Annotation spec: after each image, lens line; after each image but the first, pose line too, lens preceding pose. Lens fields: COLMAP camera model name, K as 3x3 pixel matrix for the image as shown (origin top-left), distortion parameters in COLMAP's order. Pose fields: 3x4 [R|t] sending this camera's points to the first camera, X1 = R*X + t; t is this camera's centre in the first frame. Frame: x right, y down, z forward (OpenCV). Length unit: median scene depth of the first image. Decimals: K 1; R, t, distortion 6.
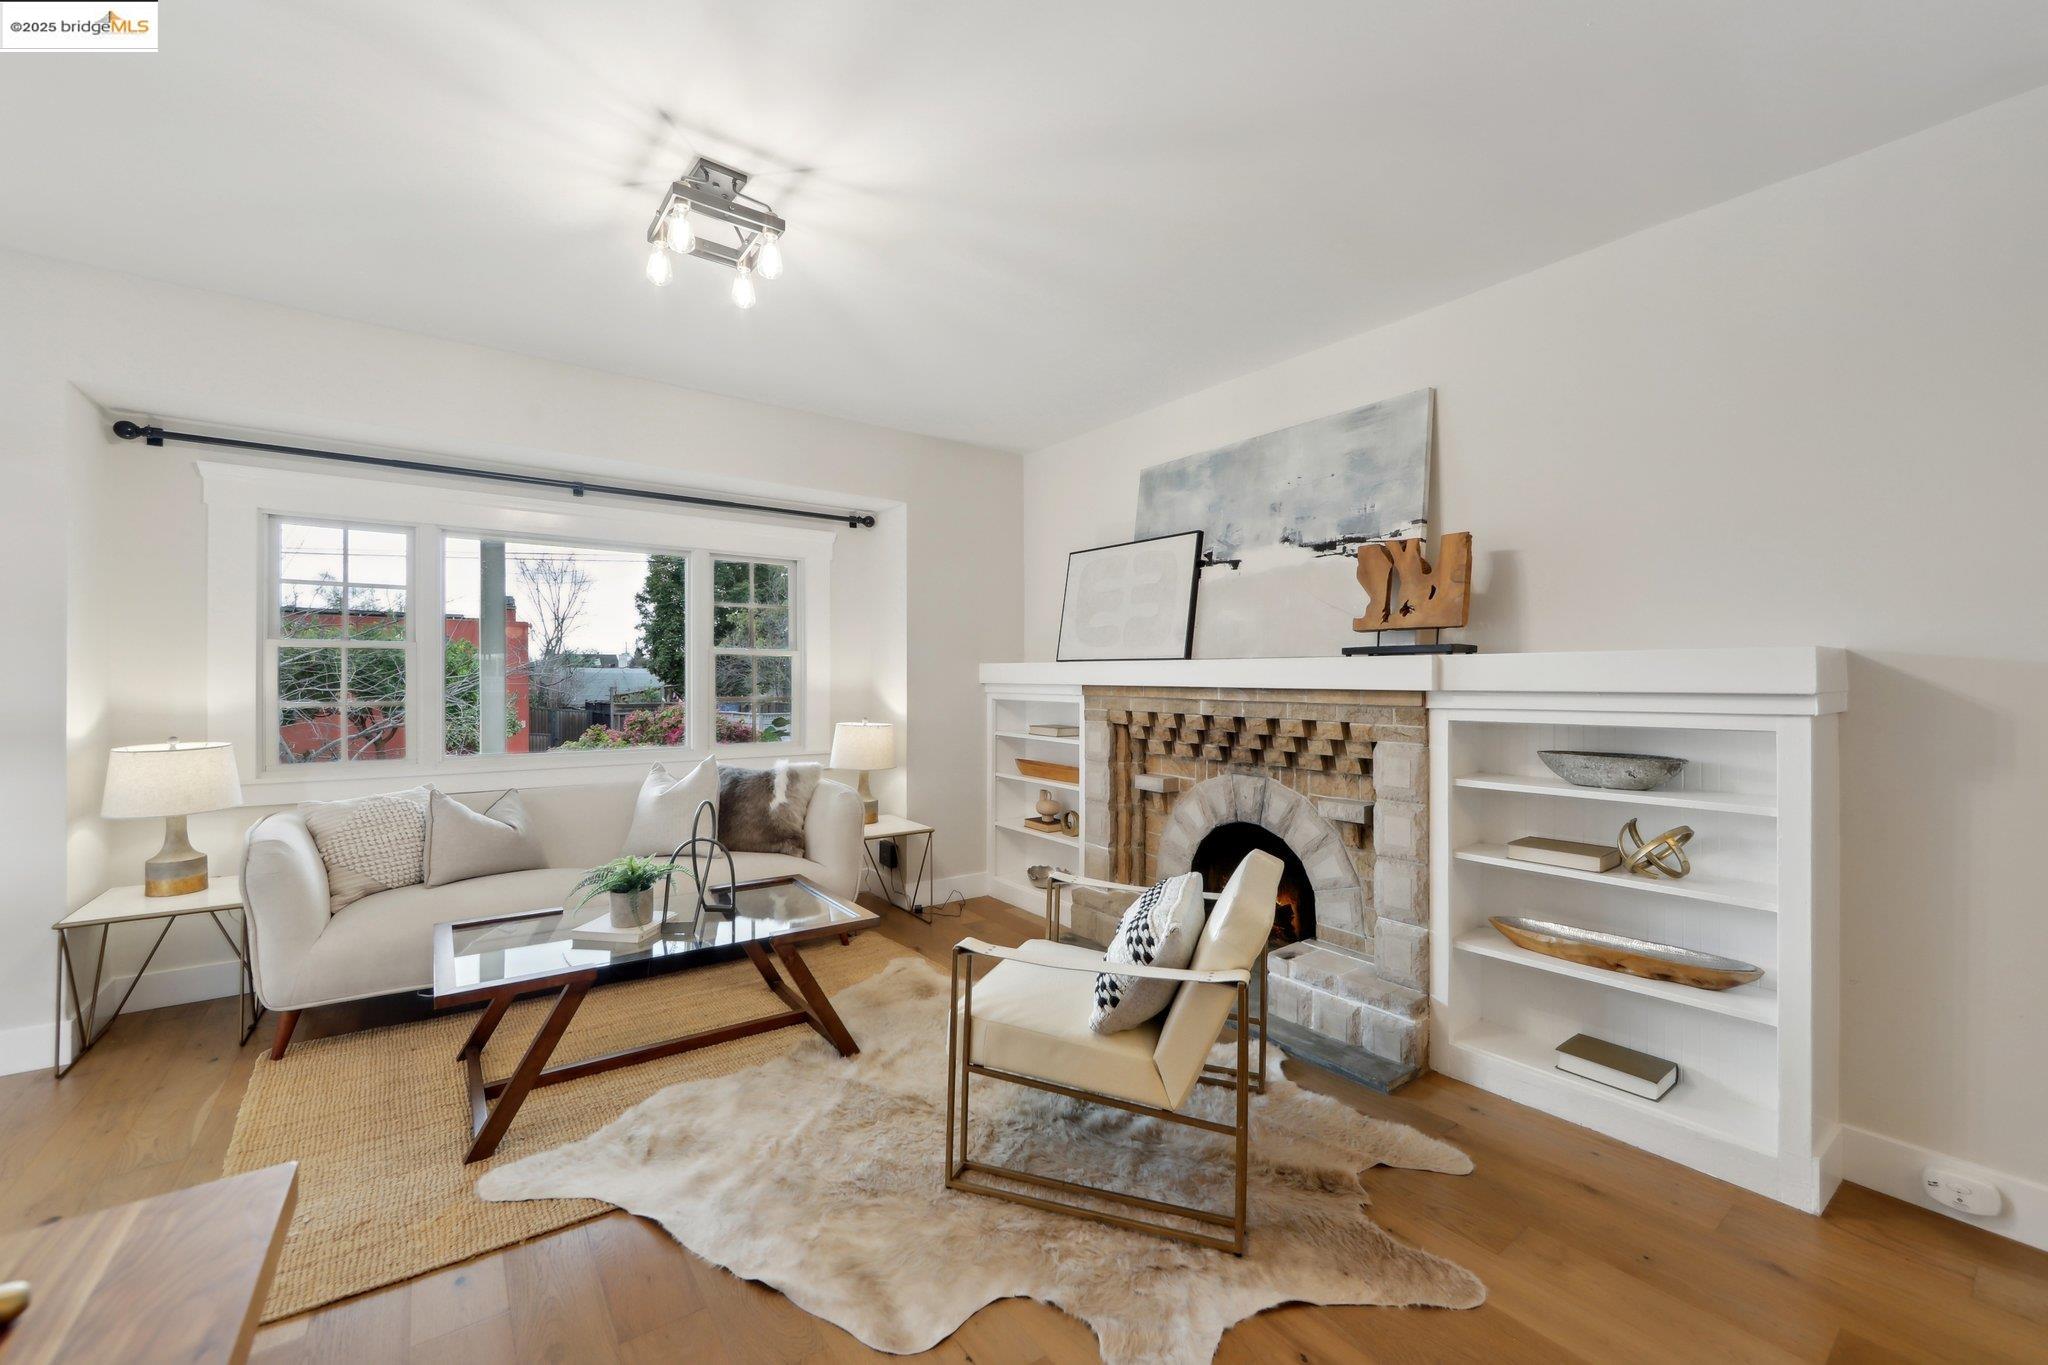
lens RADIAL K [[818.9, 0, 1028.6], [0, 818.9, 673.7], [0, 0, 1]] dist [-0.010690, 0.000048]
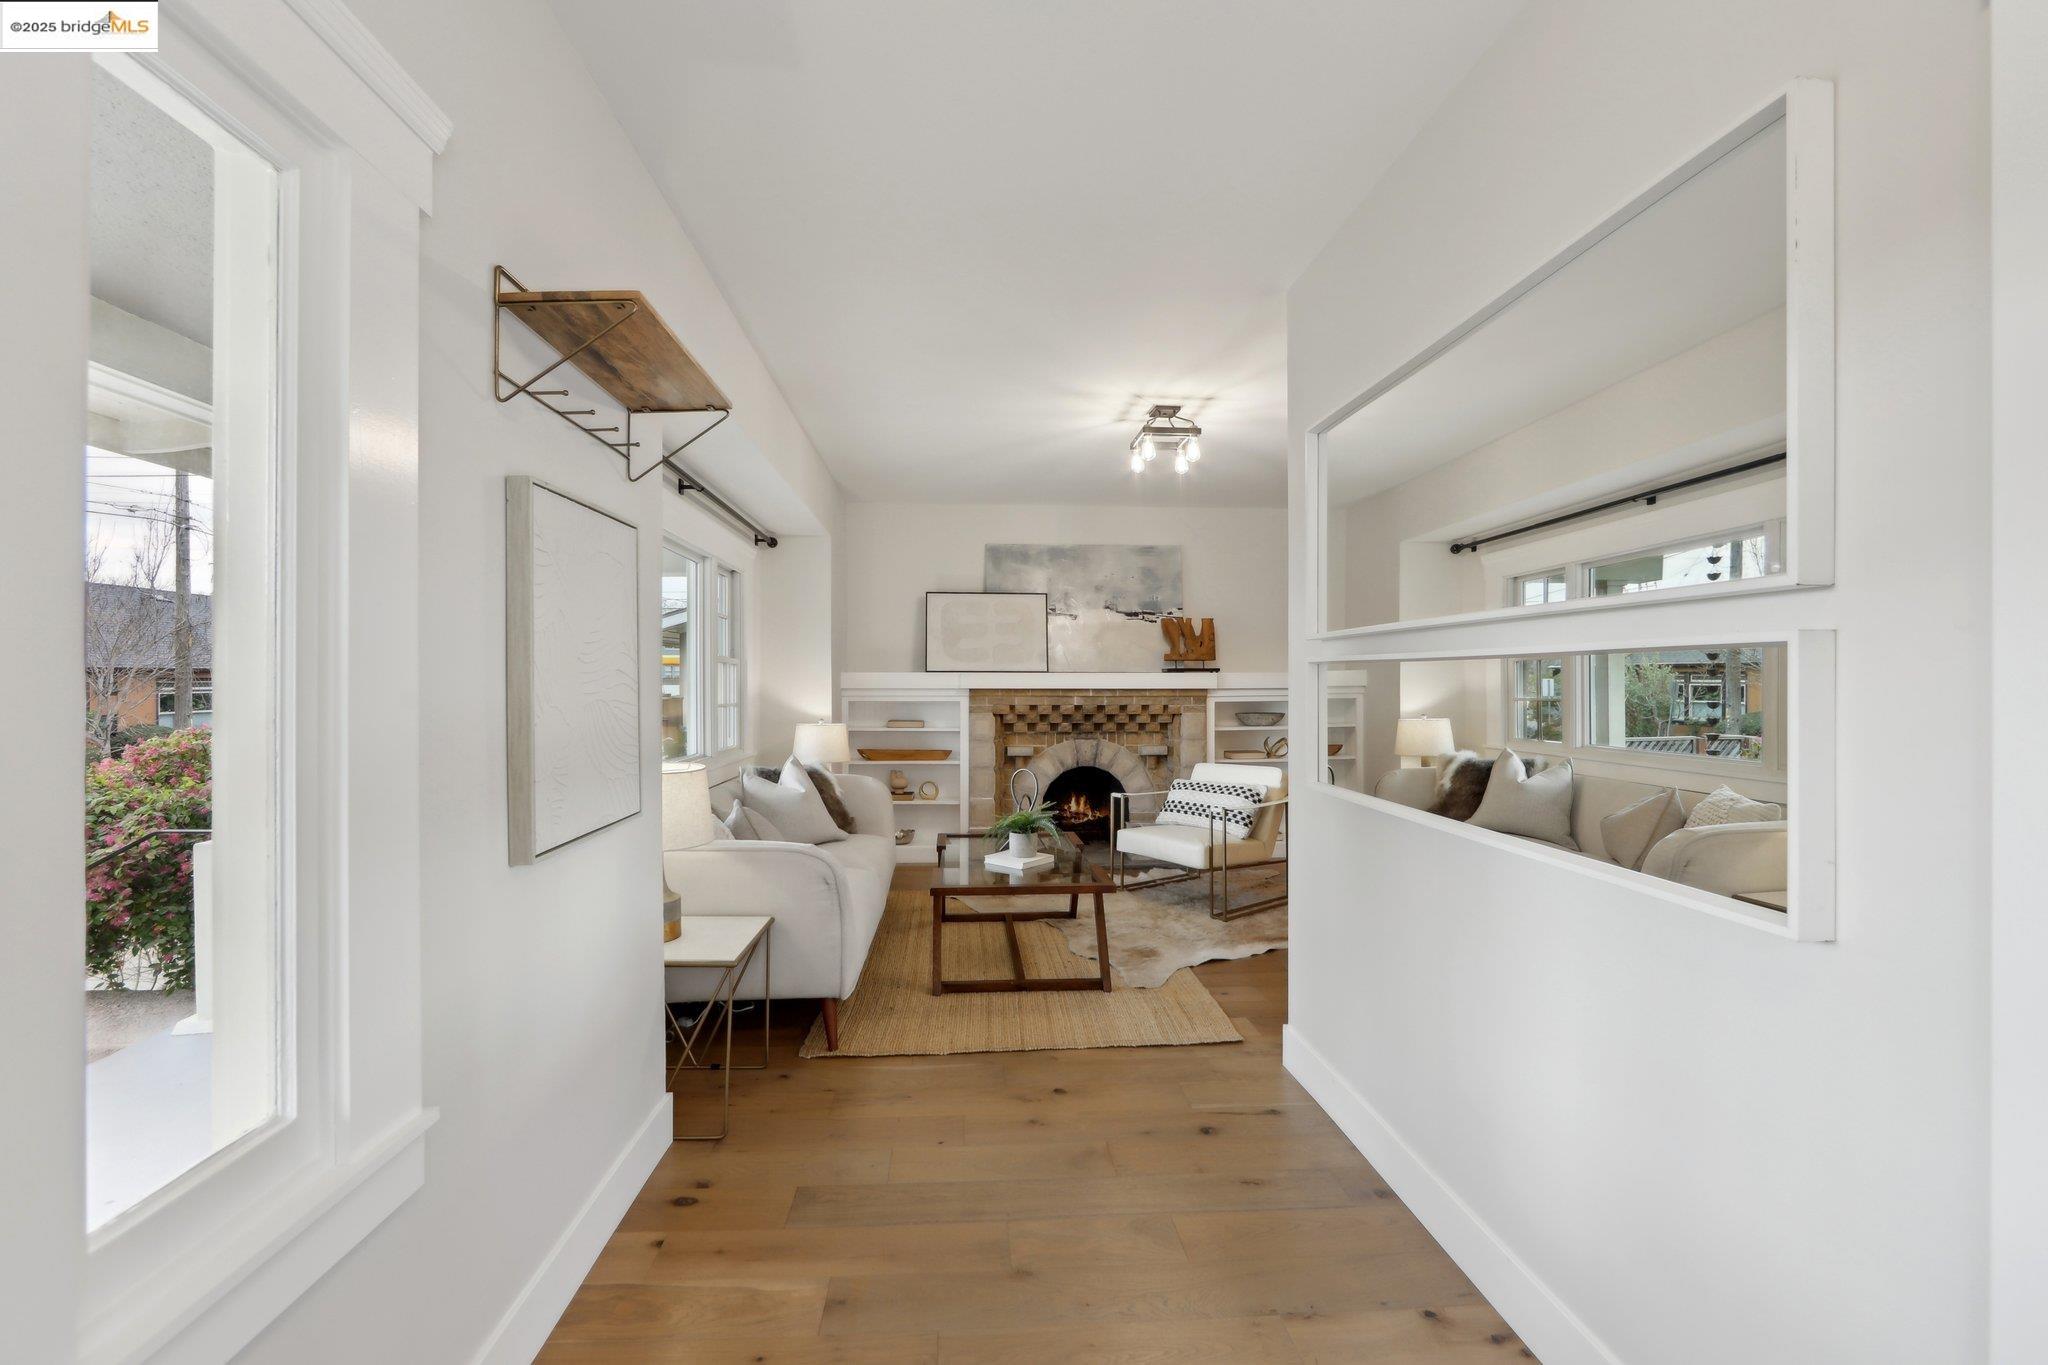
lens RADIAL K [[818.9, 0, 1024.7], [0, 818.9, 682.5], [0, 0, 1]] dist [-0.010690, 0.000048]
pose [[0.530193, -0.006264, 0.847854, -1.368810], [-0.000953, 0.999968, 0.007983, -0.011242], [-0.847876, -0.005040, 0.530170, 0.192926]]
